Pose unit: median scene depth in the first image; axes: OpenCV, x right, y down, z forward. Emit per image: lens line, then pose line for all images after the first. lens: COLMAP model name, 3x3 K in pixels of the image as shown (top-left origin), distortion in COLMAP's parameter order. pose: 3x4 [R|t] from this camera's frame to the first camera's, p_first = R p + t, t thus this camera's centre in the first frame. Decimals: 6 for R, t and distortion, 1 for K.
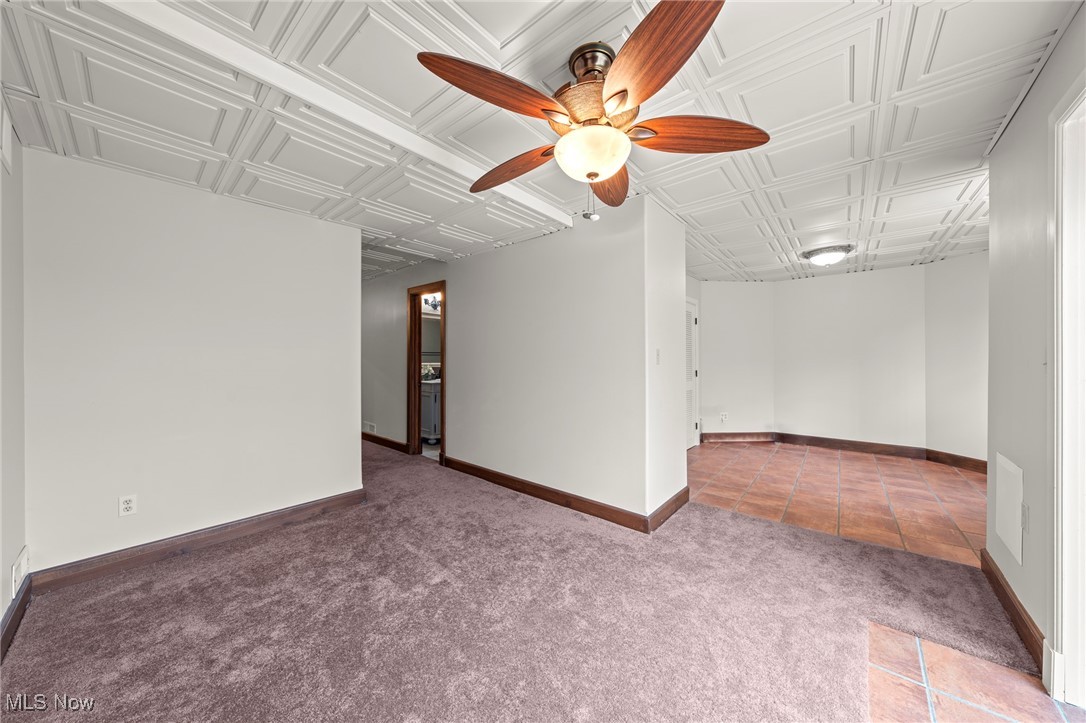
lens RADIAL K [[370.5, 0, 550.8], [0, 370.5, 358.4], [0, 0, 1]] dist [0.000603, 0.000264]
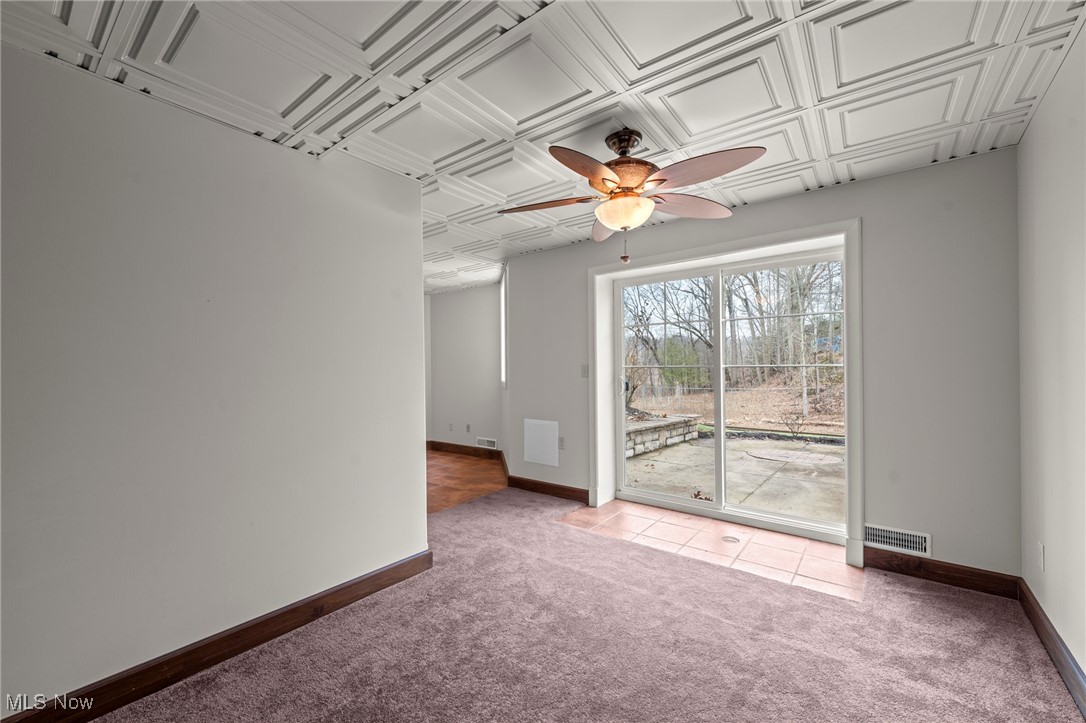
lens RADIAL K [[424.6, 0, 542.4], [0, 424.6, 359.4], [0, 0, 1]] dist [-0.001670, -0.000629]
pose [[-0.025241, 0.021955, 0.999440, -0.916810], [0.007891, 0.999732, -0.021762, -0.002283], [-0.999650, 0.007338, -0.025407, 0.893485]]
